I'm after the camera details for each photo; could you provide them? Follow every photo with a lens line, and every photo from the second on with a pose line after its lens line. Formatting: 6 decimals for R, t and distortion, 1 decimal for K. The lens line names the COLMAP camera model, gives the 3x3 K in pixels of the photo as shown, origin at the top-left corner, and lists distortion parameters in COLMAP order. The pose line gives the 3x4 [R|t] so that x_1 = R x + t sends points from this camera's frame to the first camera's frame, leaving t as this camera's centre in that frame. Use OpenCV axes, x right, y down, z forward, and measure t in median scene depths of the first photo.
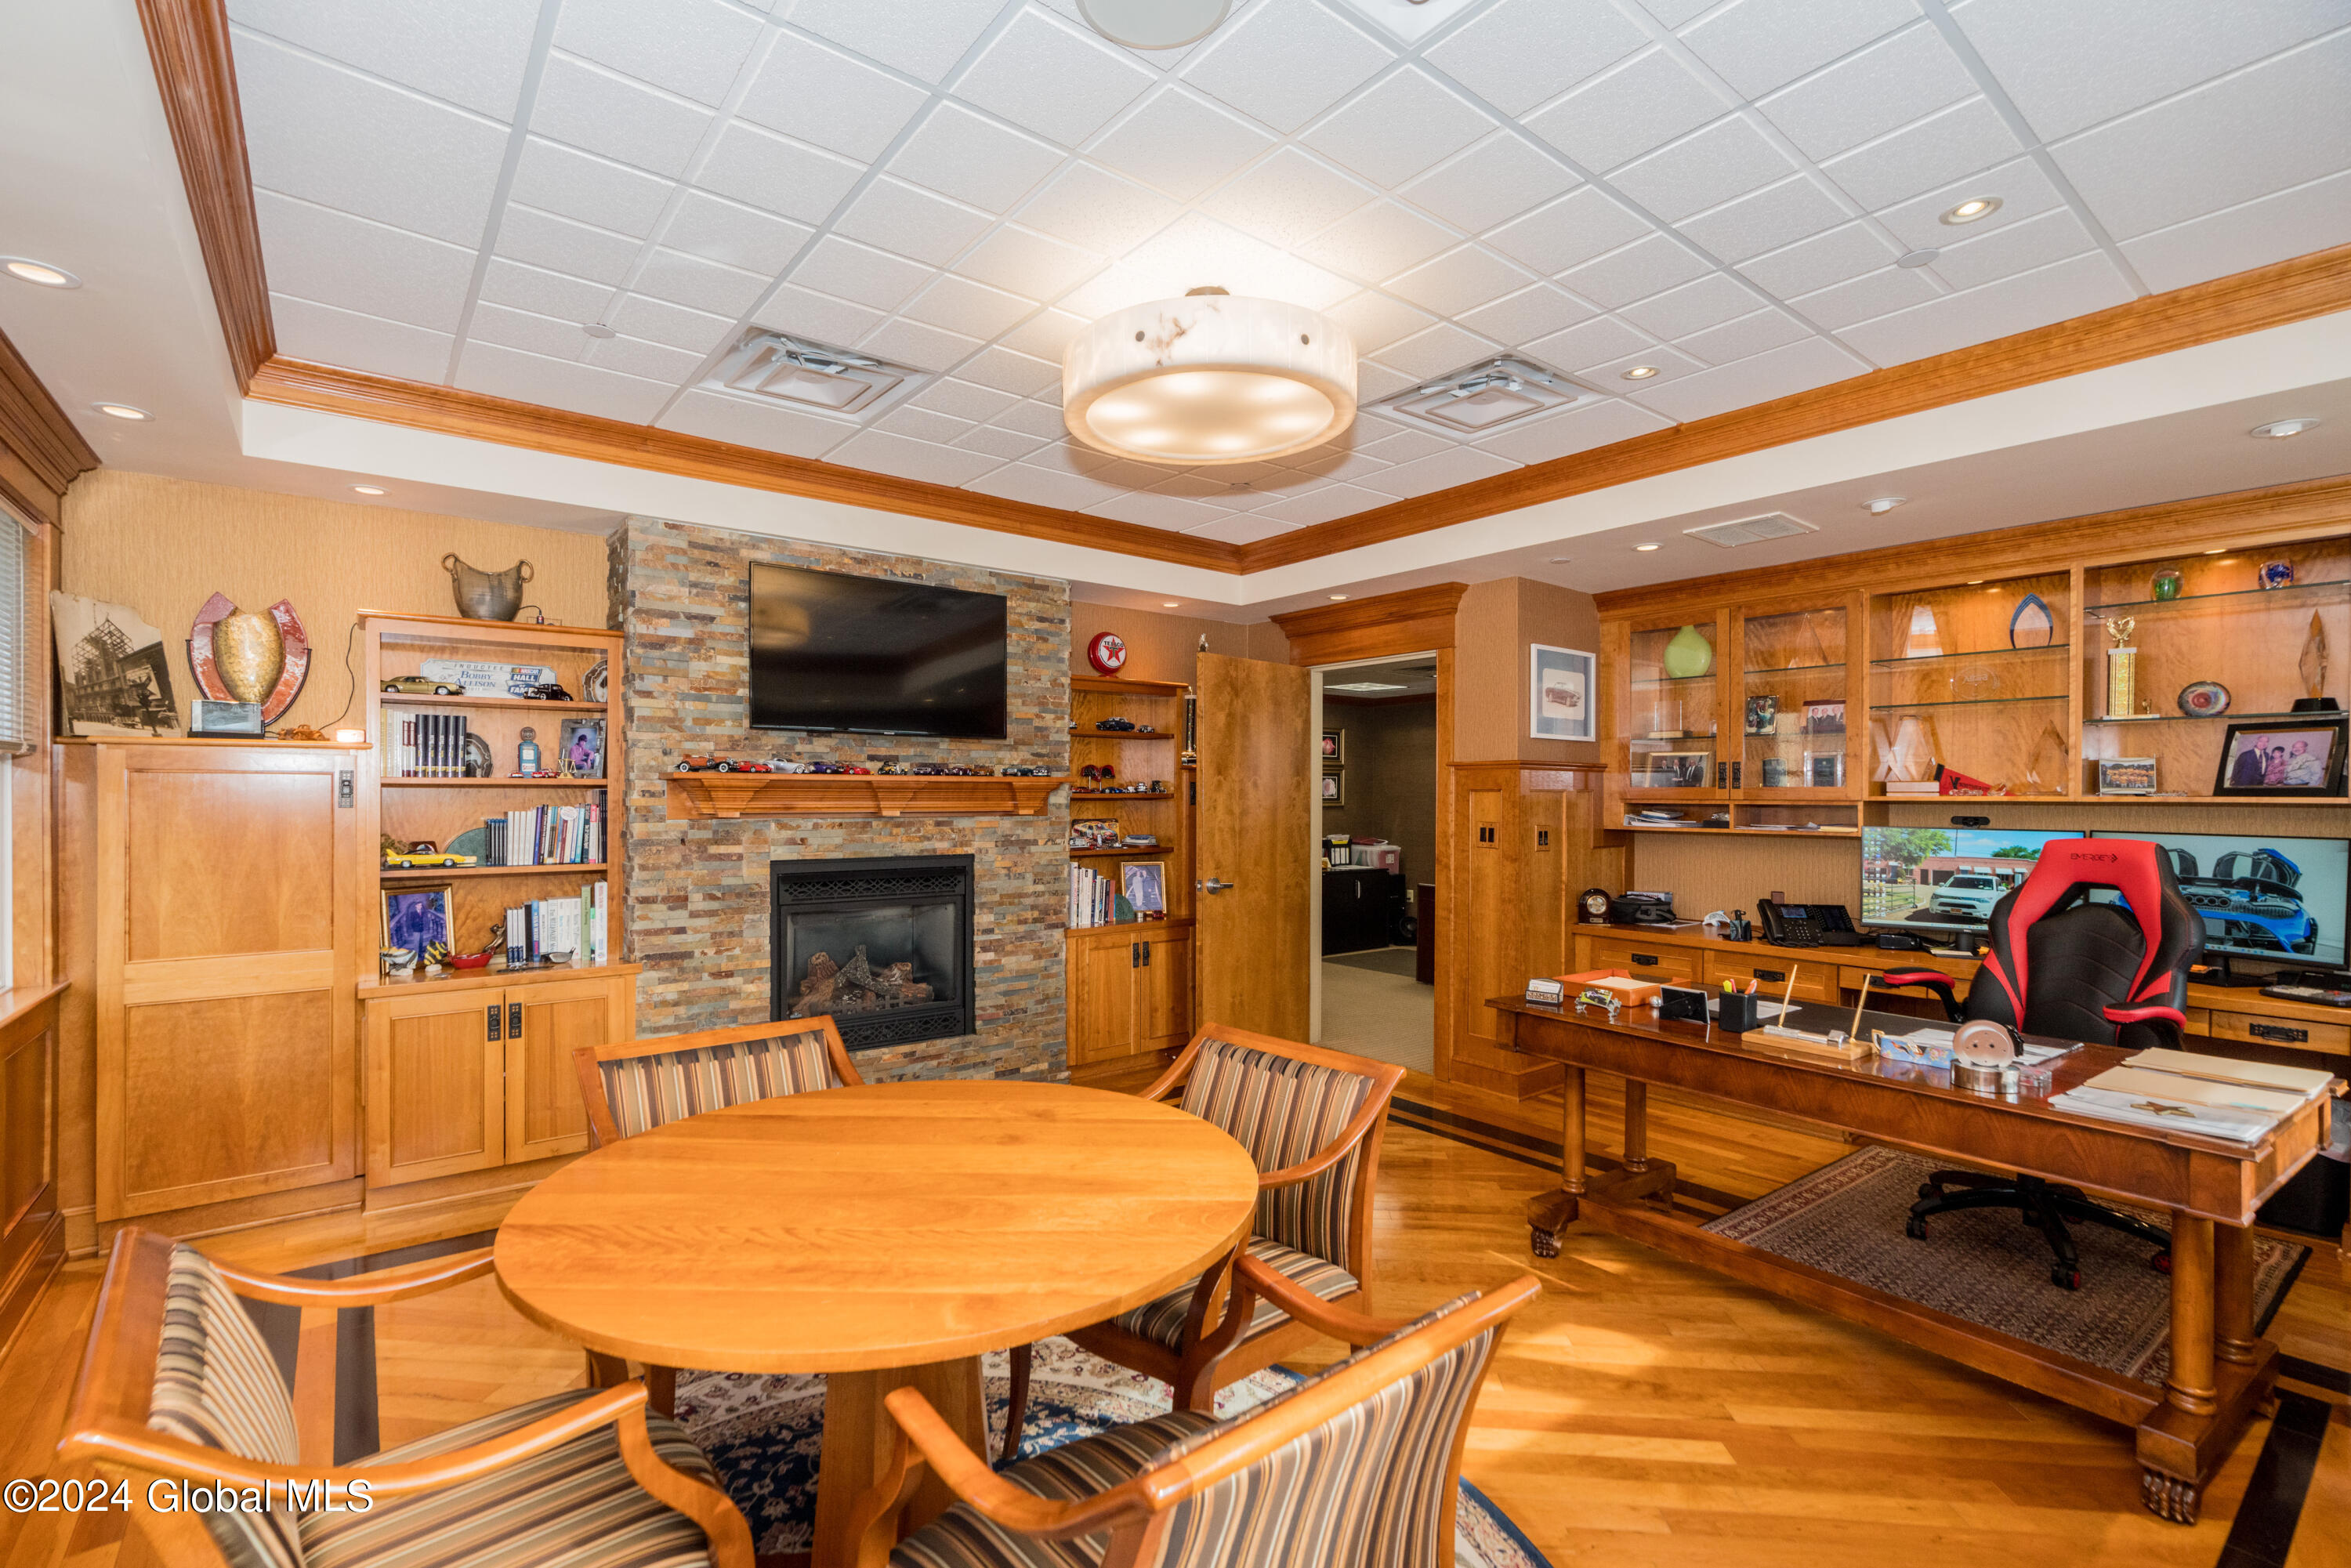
lens RADIAL K [[1039.8, 0, 1178.1], [0, 1039.8, 794.4], [0, 0, 1]] dist [-0.001821, -0.000437]
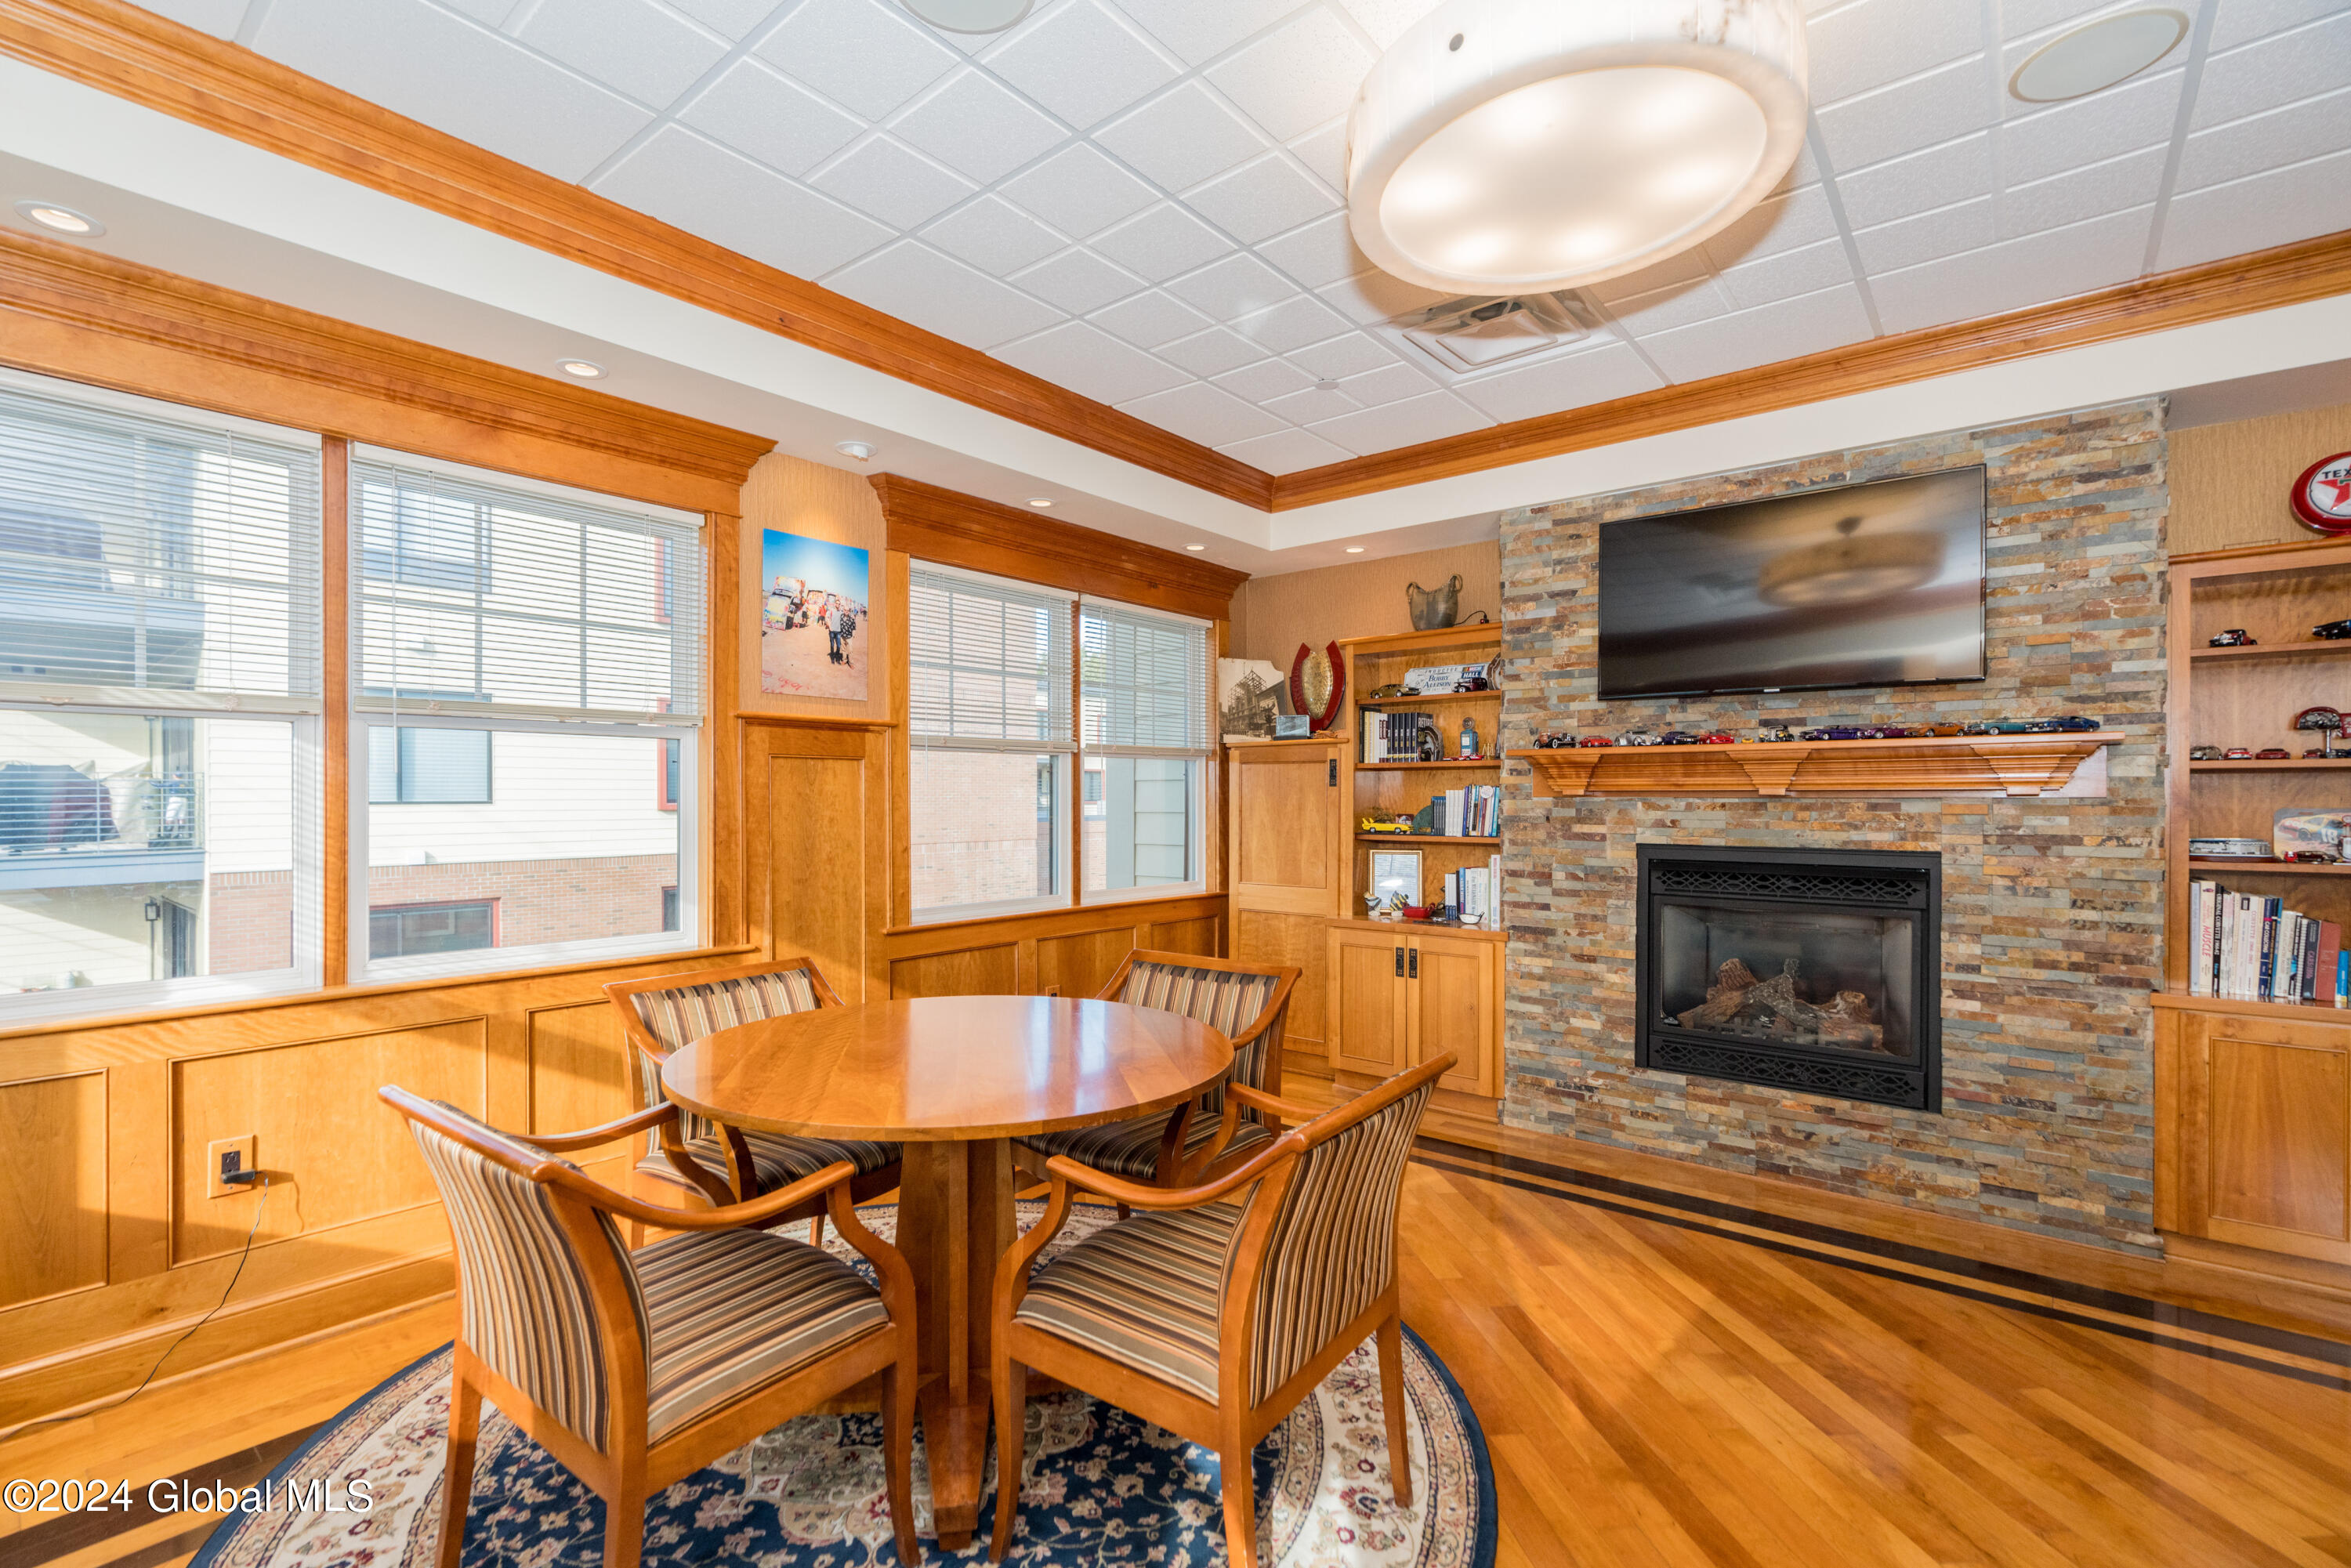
lens RADIAL K [[1073.4, 0, 1171.2], [0, 1073.4, 799.0], [0, 0, 1]] dist [0.002344, 0.000360]
pose [[0.216539, -0.002293, -0.976271, 0.454779], [0.000010, 0.999997, -0.002347, 0.027709], [0.976274, 0.000499, 0.216538, 0.408956]]
